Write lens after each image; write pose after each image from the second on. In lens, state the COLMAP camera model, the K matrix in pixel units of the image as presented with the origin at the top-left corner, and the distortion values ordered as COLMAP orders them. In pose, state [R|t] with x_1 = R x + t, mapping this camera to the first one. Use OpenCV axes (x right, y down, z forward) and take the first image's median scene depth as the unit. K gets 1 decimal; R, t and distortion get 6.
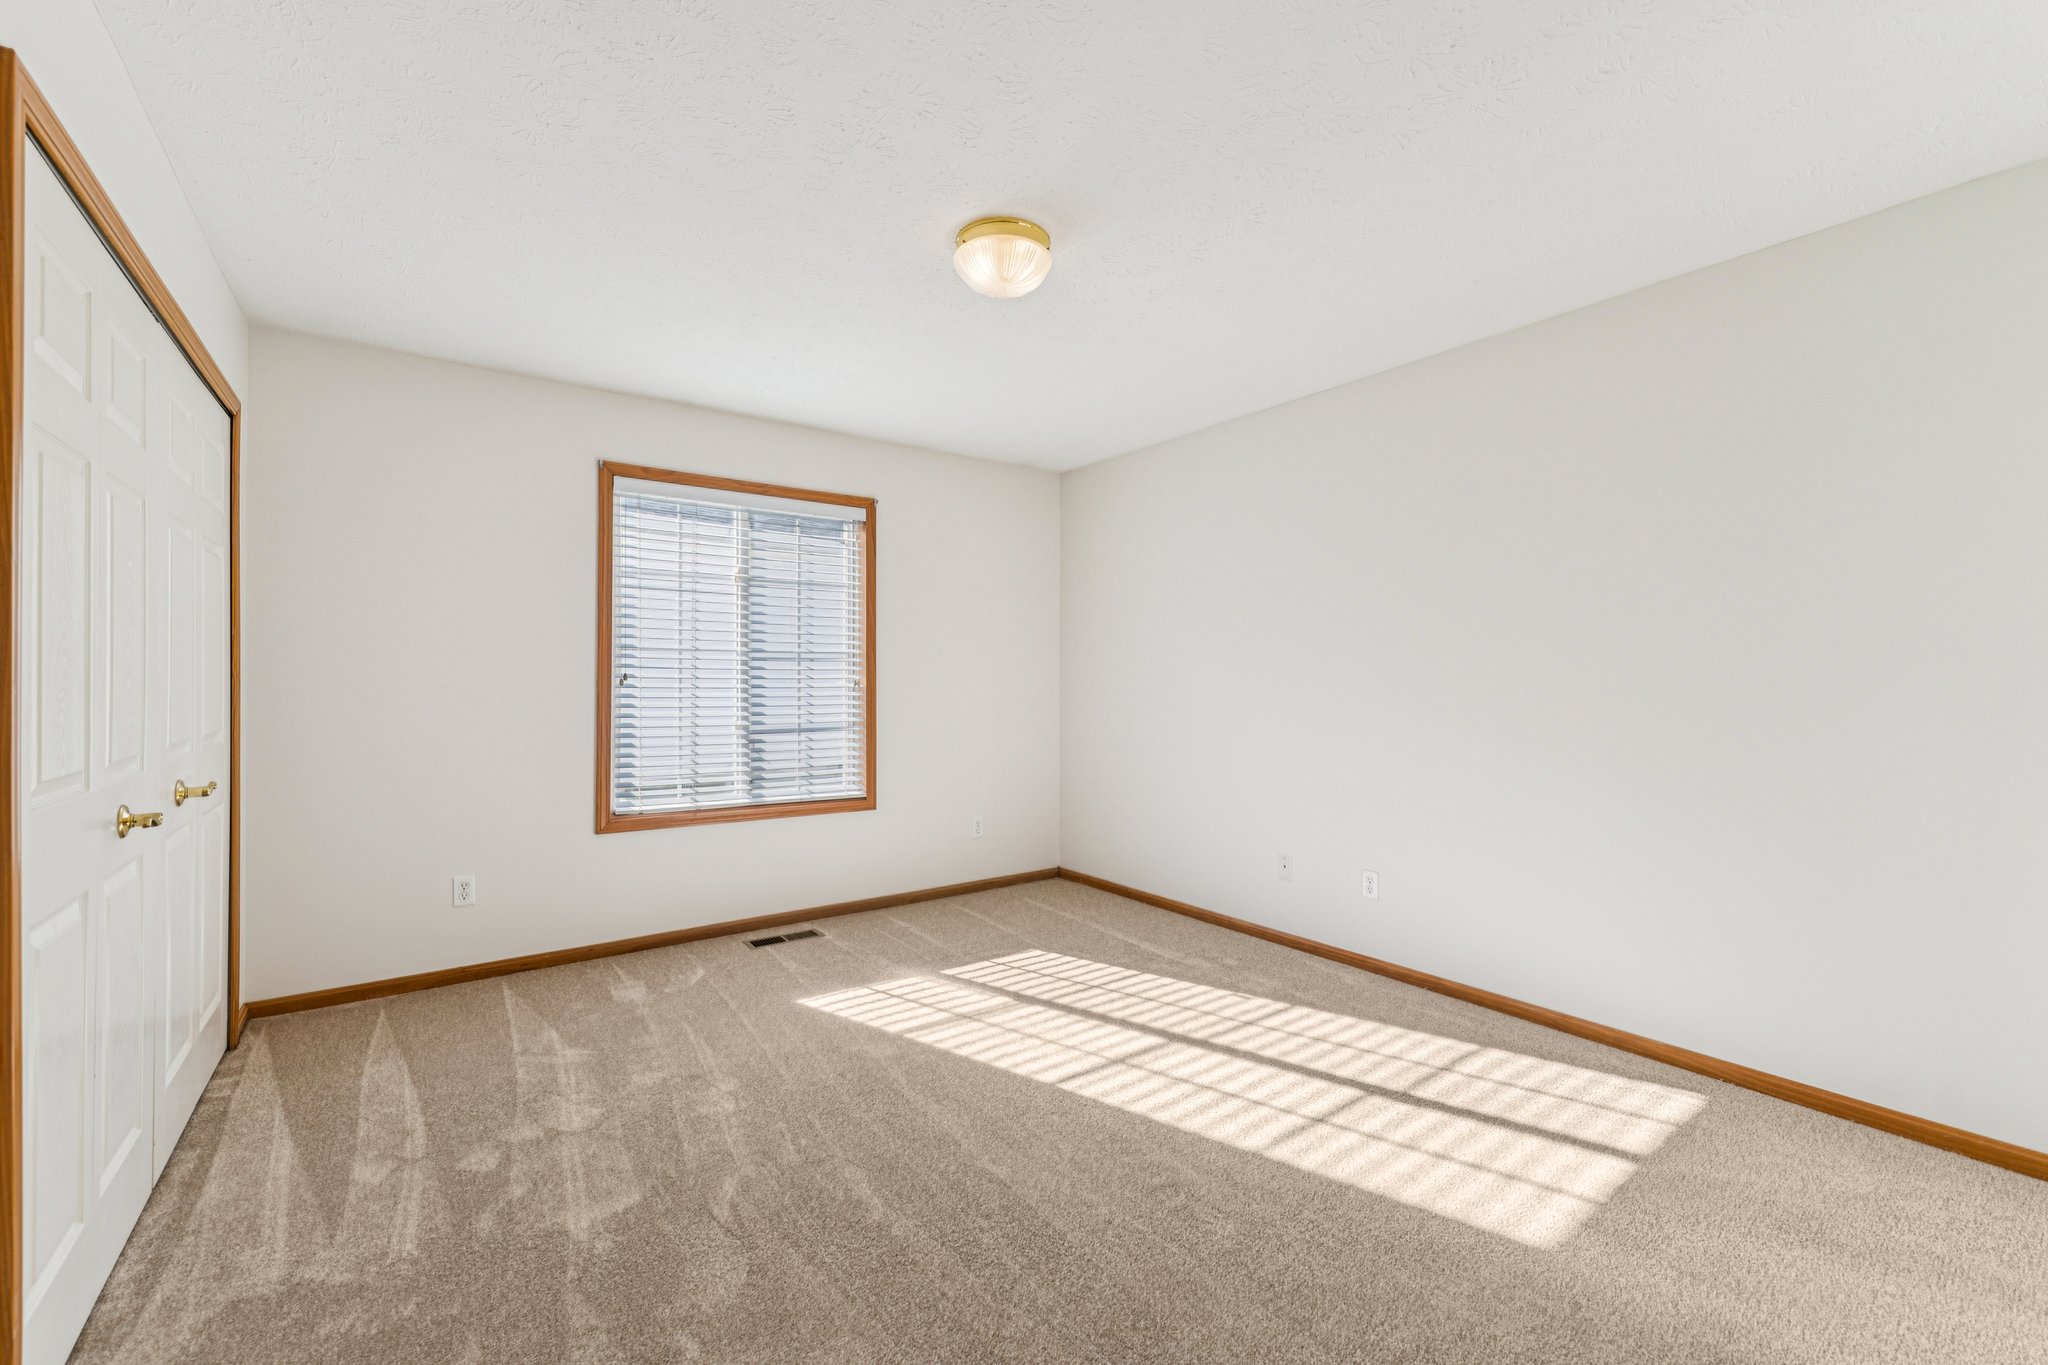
lens RADIAL K [[824.6, 0, 1021.0], [0, 824.6, 683.9], [0, 0, 1]] dist [-0.002999, -0.000203]
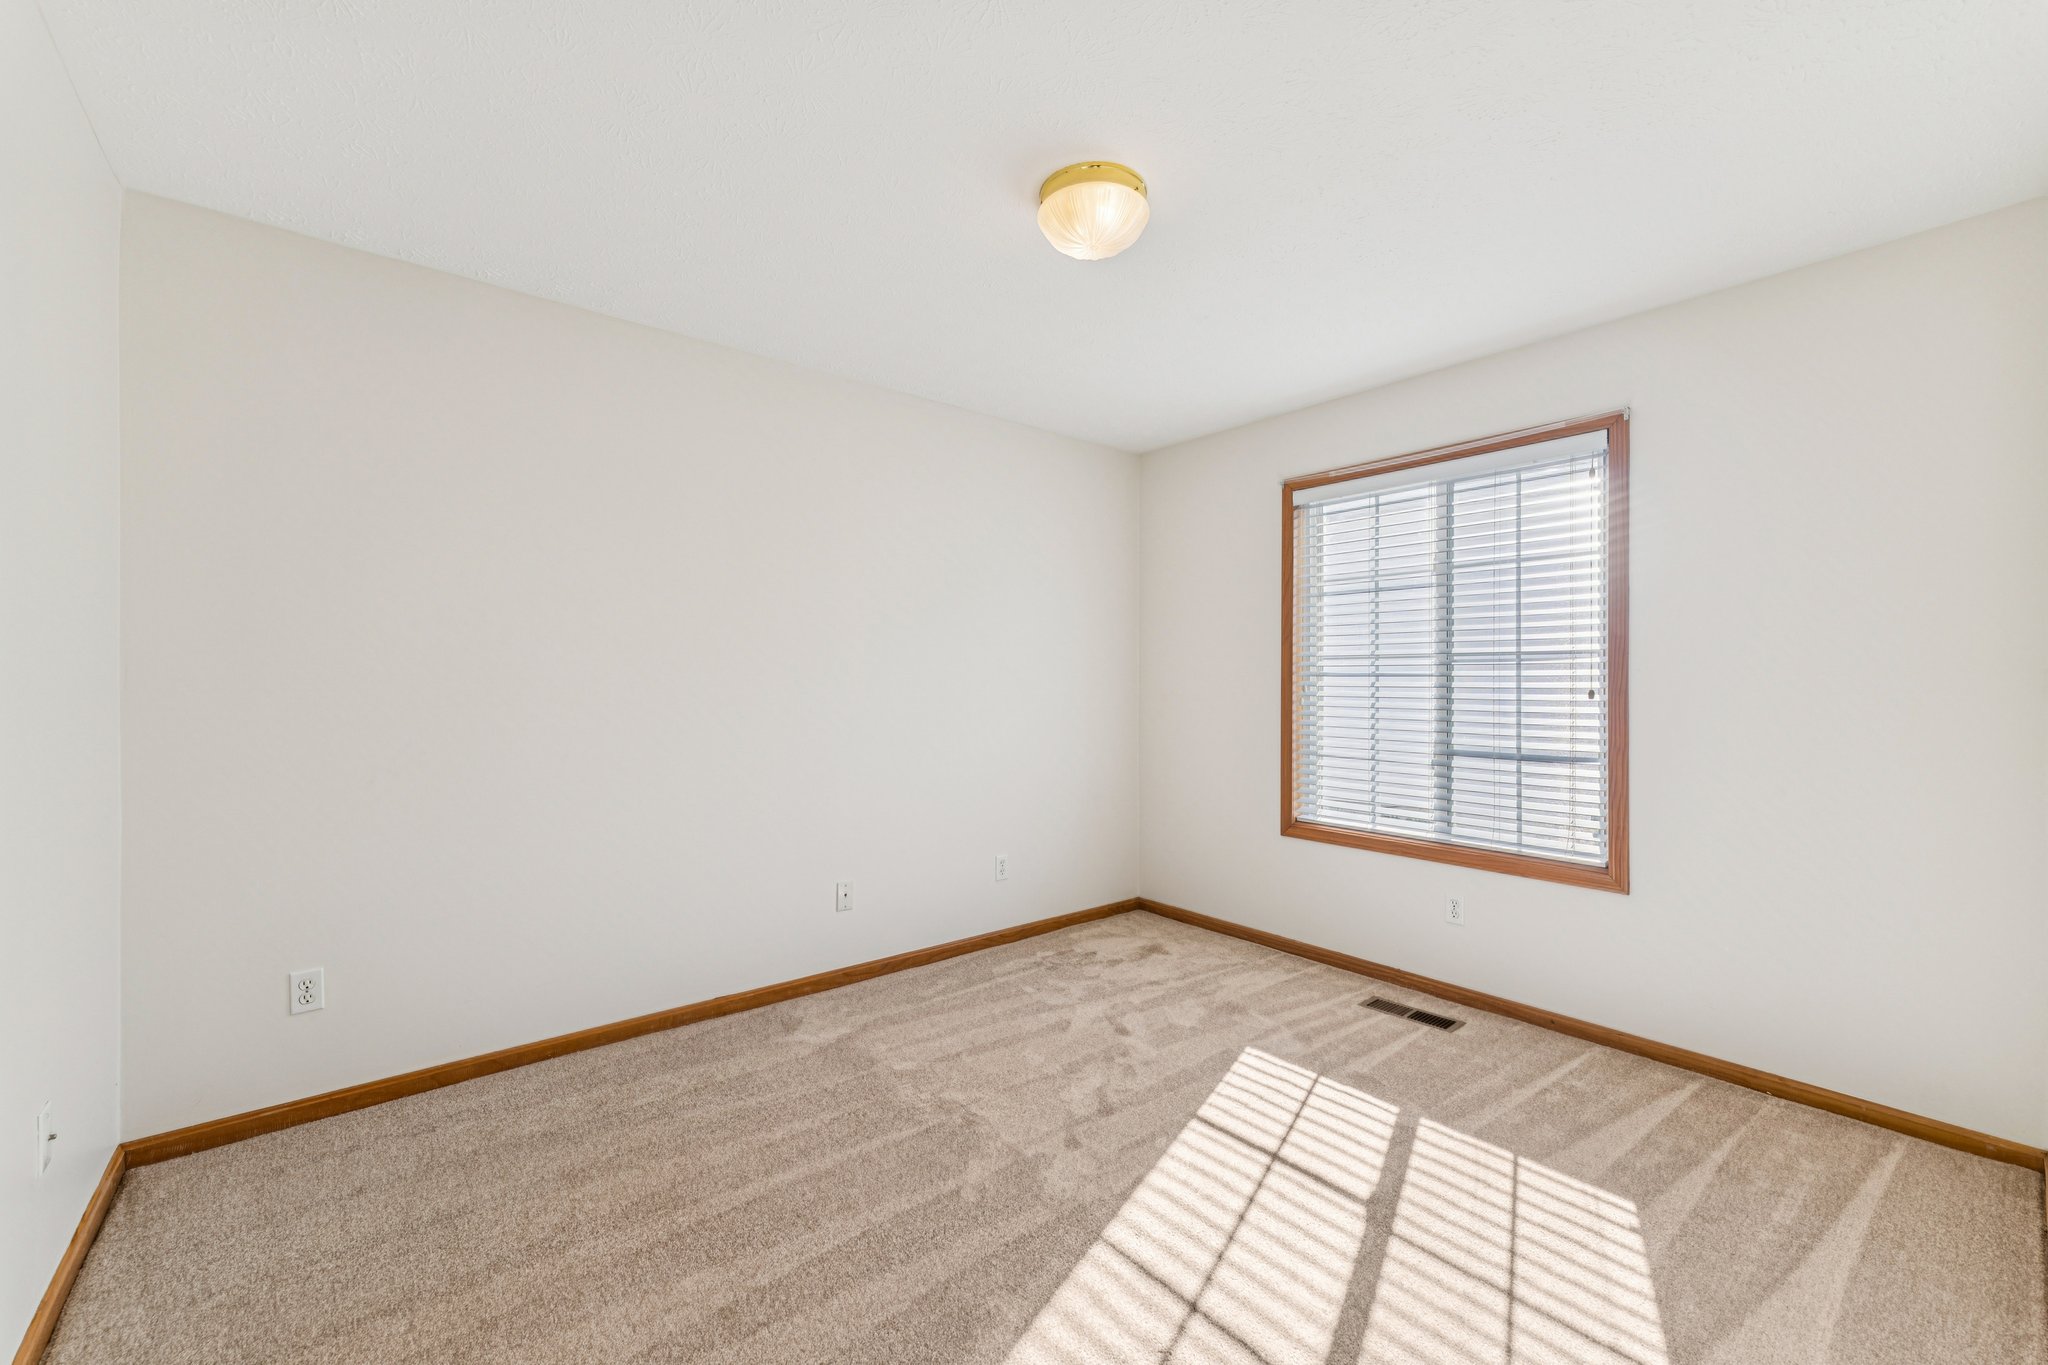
lens RADIAL K [[824.6, 0, 1021.0], [0, 824.6, 683.9], [0, 0, 1]] dist [-0.002999, -0.000203]
pose [[0.069363, 0.000953, -0.997591, 0.518200], [-0.004090, 0.999991, 0.000671, -0.010800], [0.997583, 0.004034, 0.069366, 0.588011]]
